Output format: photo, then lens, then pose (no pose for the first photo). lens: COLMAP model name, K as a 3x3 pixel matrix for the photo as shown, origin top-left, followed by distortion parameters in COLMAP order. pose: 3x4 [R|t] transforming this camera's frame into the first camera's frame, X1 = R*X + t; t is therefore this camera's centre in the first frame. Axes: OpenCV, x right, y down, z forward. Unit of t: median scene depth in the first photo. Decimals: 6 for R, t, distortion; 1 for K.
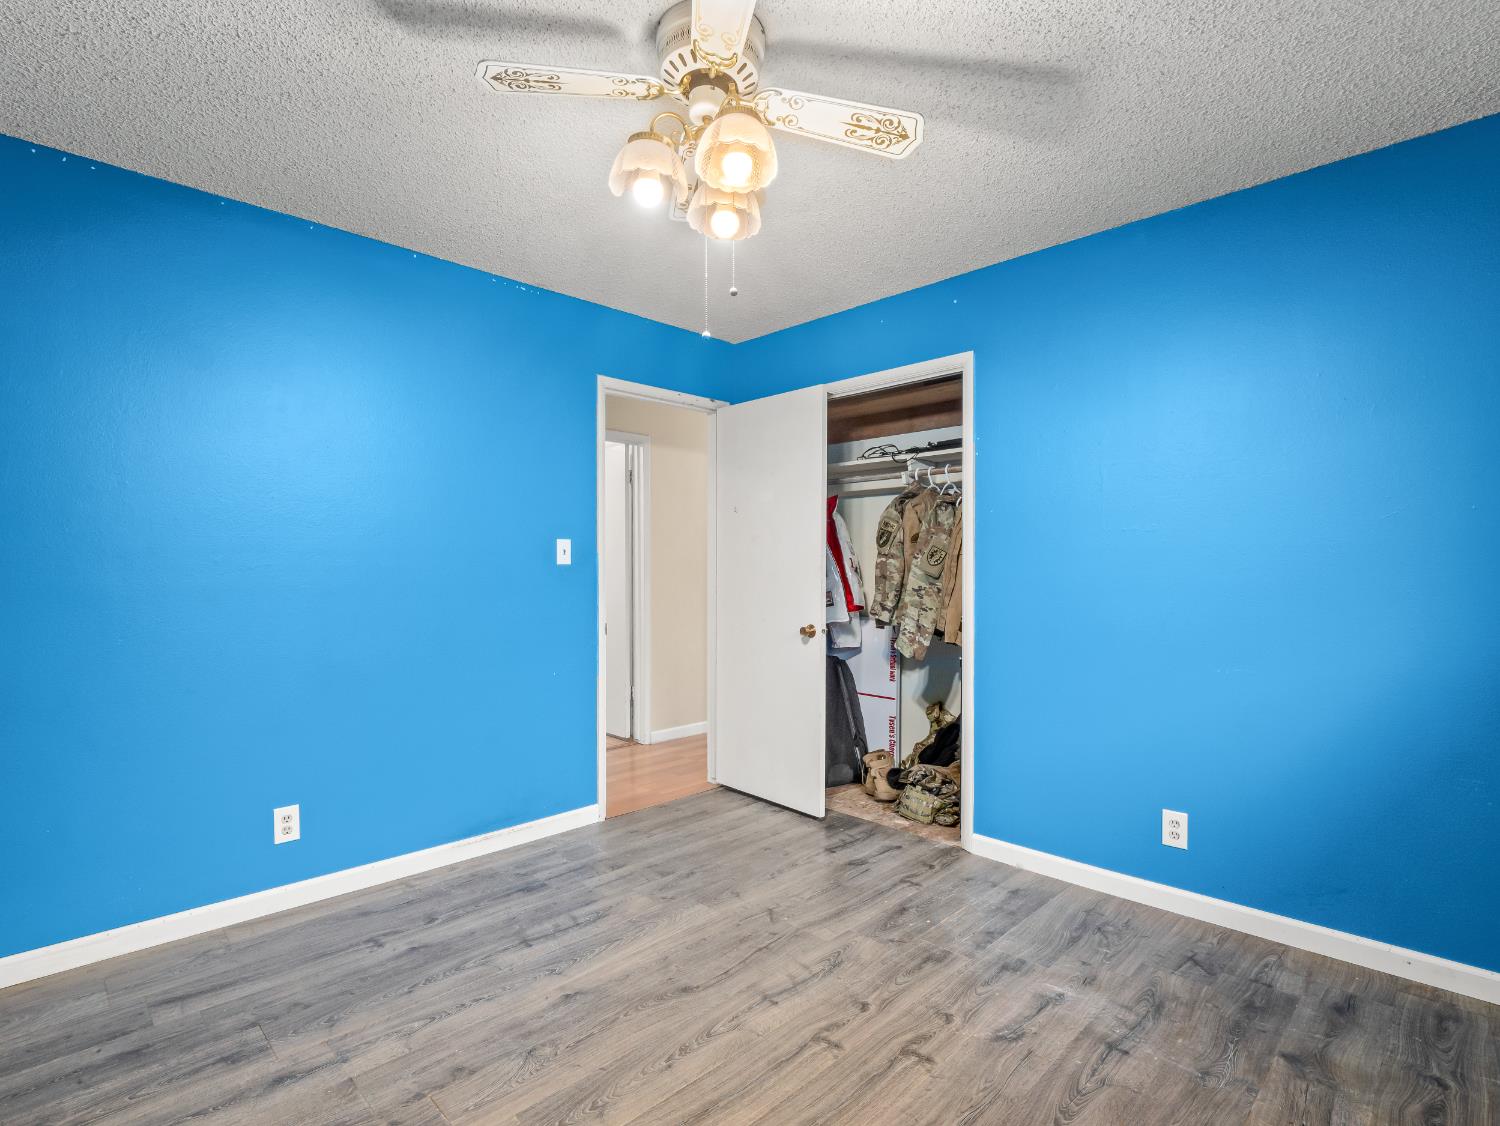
lens RADIAL K [[730.1, 0, 749.9], [0, 730.1, 571.9], [0, 0, 1]] dist [-0.020350, -0.000522]
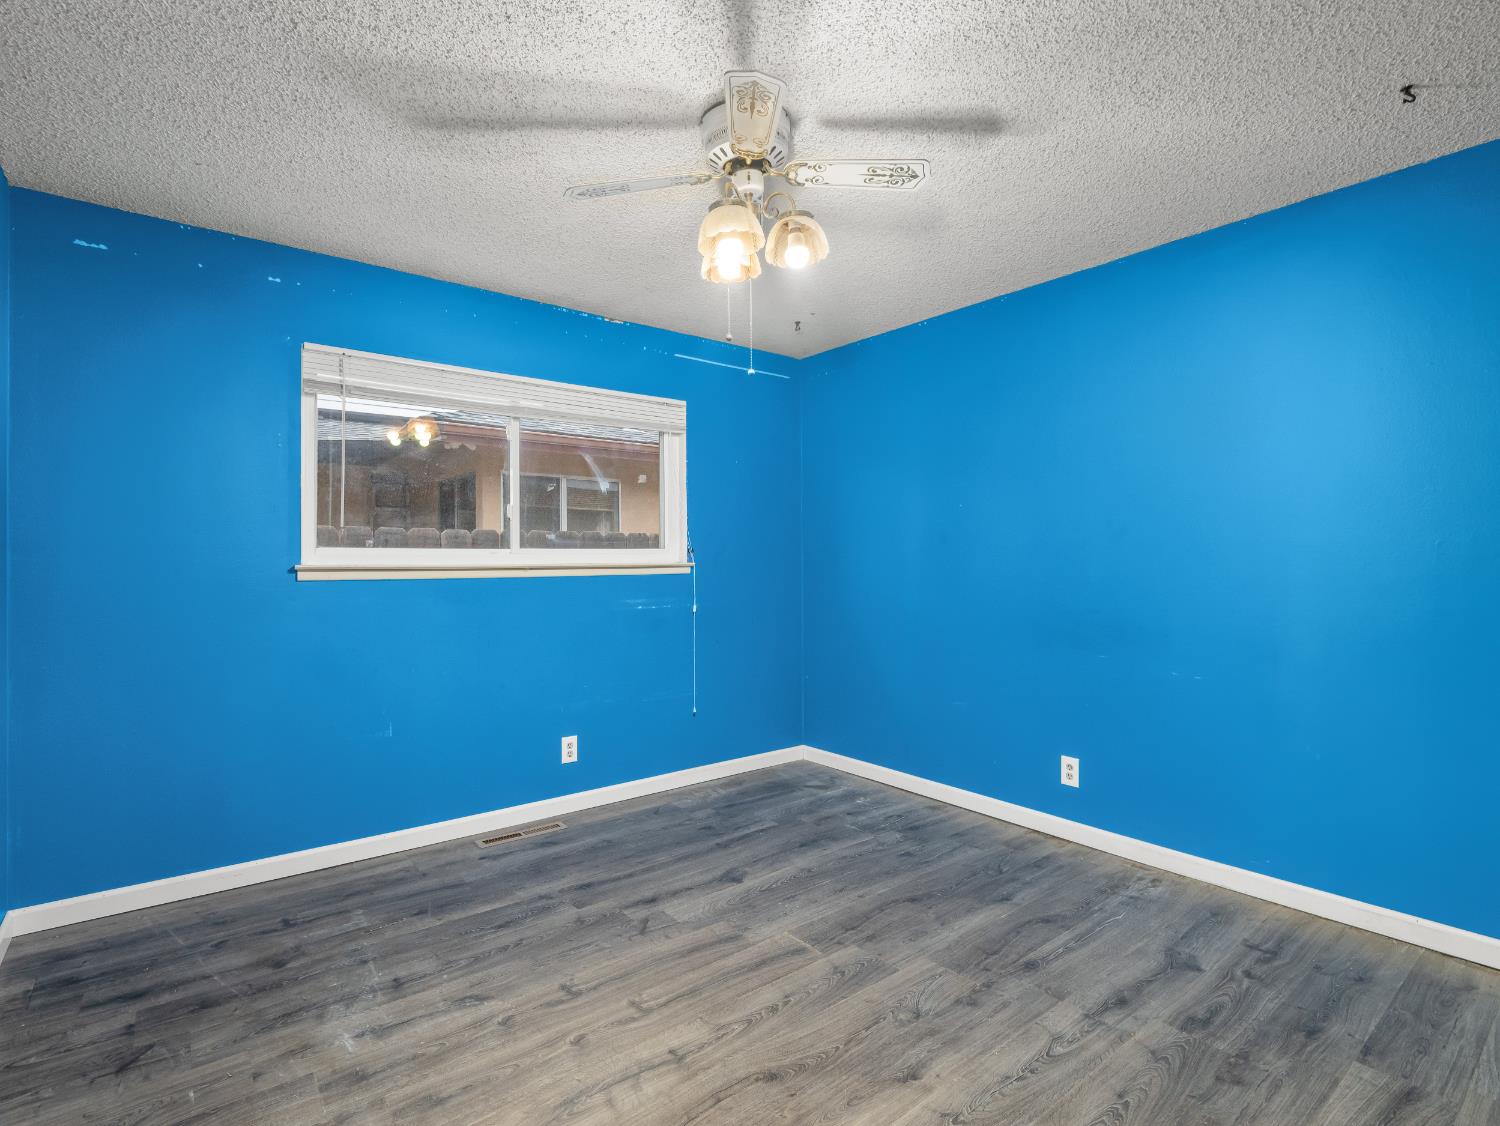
lens RADIAL K [[730.1, 0, 749.0], [0, 730.1, 559.0], [0, 0, 1]] dist [-0.020350, -0.000522]
pose [[-0.992428, 0.005771, 0.122695, -0.183448], [0.006010, 0.999981, 0.001582, -0.010097], [-0.122684, 0.002308, -0.992443, 1.994973]]
